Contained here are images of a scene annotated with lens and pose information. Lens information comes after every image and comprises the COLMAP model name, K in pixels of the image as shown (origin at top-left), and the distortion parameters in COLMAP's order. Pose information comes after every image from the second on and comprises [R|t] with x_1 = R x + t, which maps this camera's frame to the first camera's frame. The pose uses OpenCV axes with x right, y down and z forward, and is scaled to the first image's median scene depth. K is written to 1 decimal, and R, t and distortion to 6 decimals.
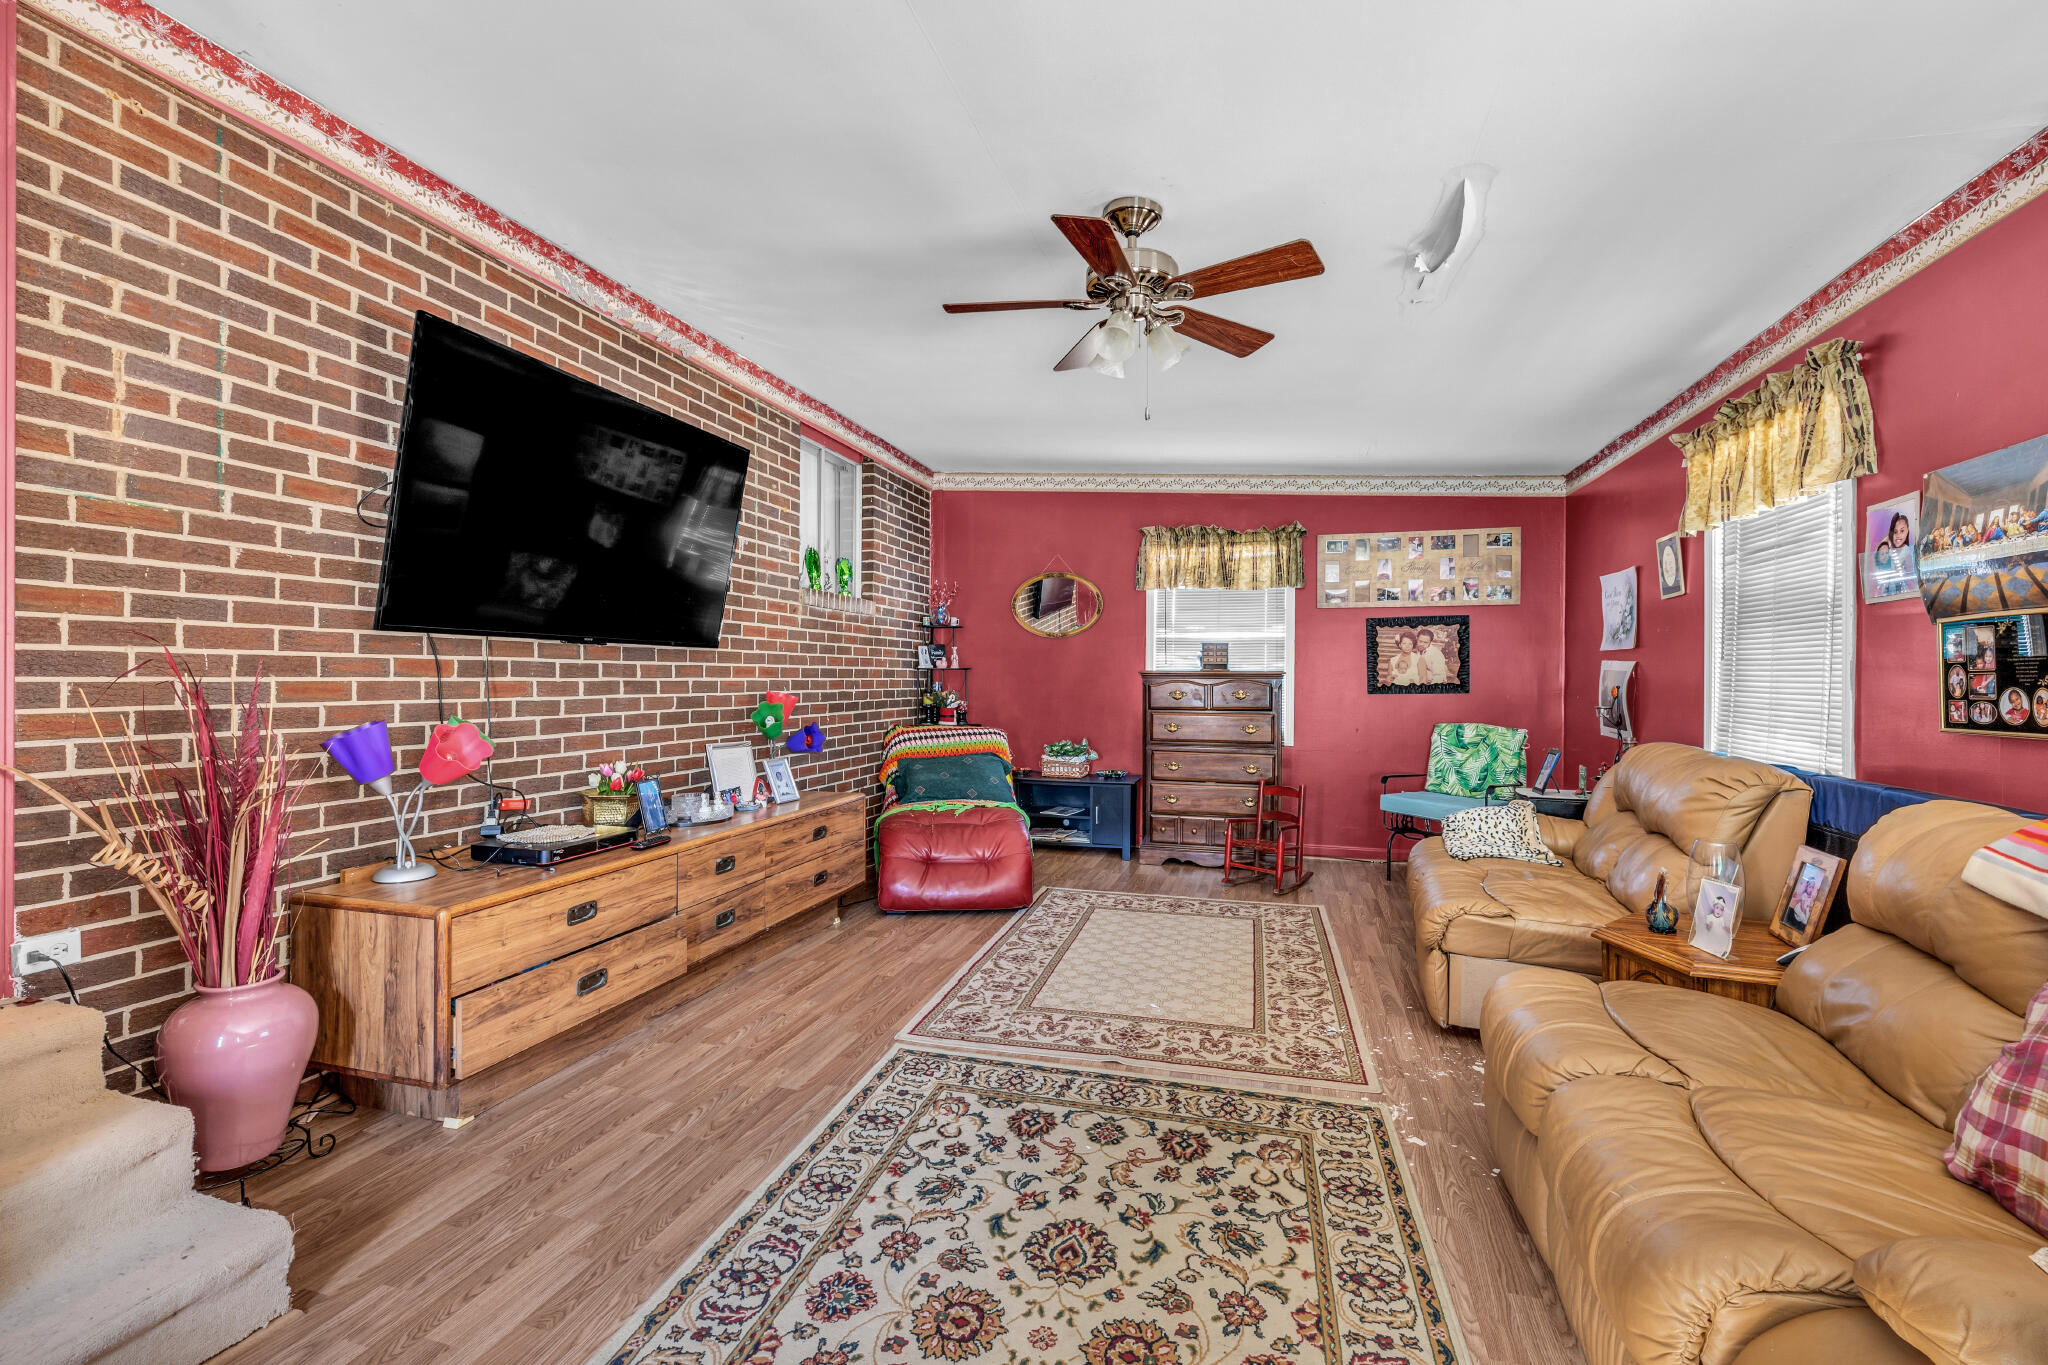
lens RADIAL K [[890.3, 0, 1032.4], [0, 890.3, 677.5], [0, 0, 1]] dist [-0.000470, 0.000329]
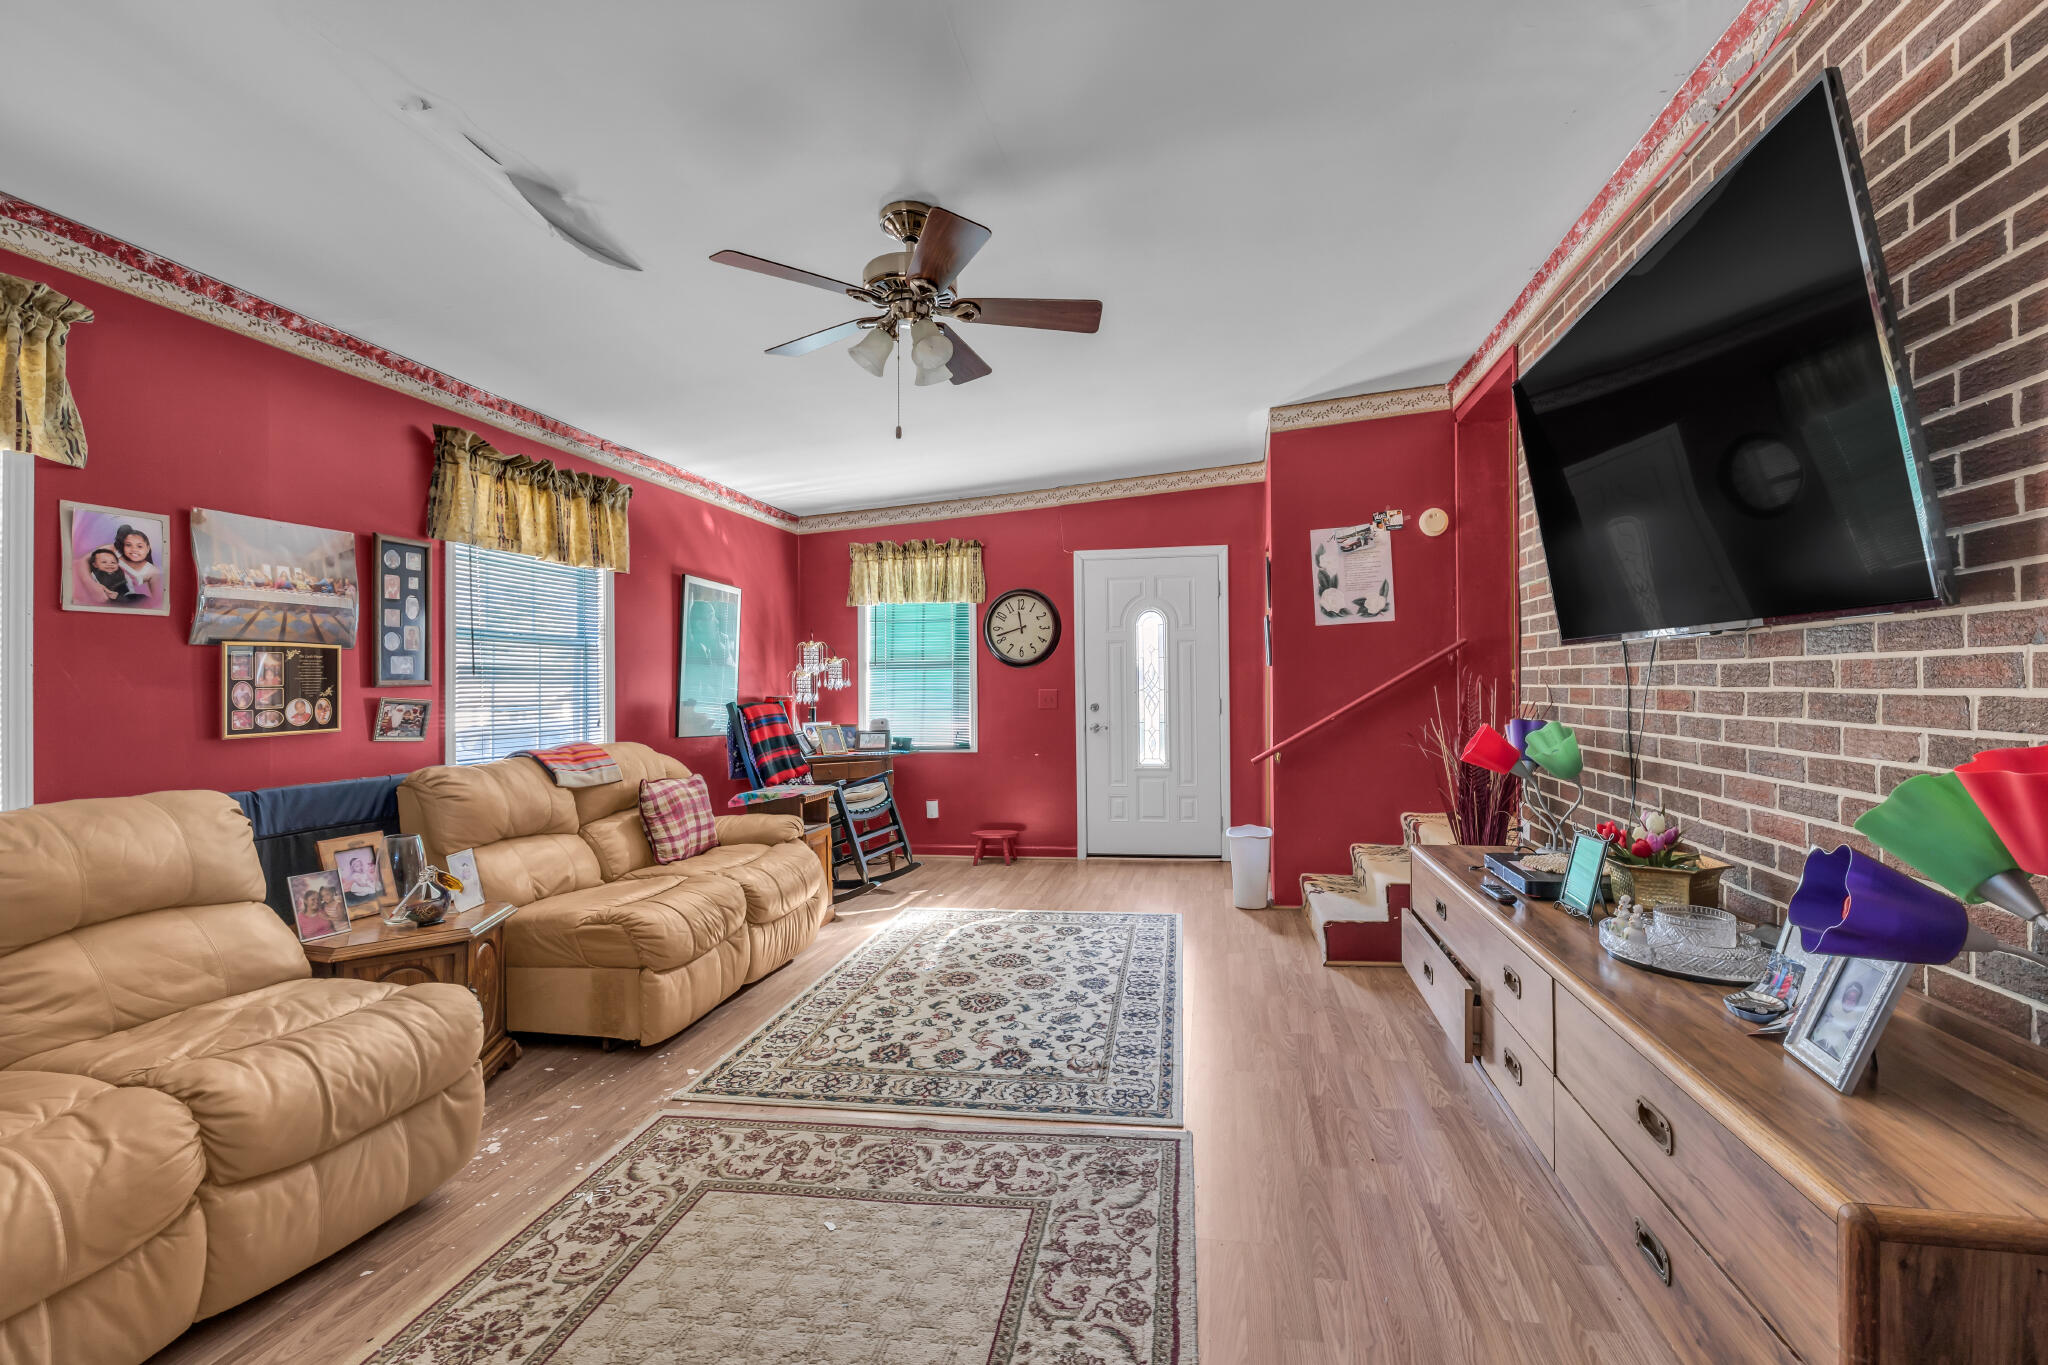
lens RADIAL K [[890.3, 0, 1032.4], [0, 890.3, 677.5], [0, 0, 1]] dist [-0.000470, 0.000329]
pose [[-0.997307, 0.005902, -0.073097, 0.057652], [0.006428, 0.999955, -0.006957, -0.003585], [0.073053, -0.007408, -0.997301, 2.297039]]
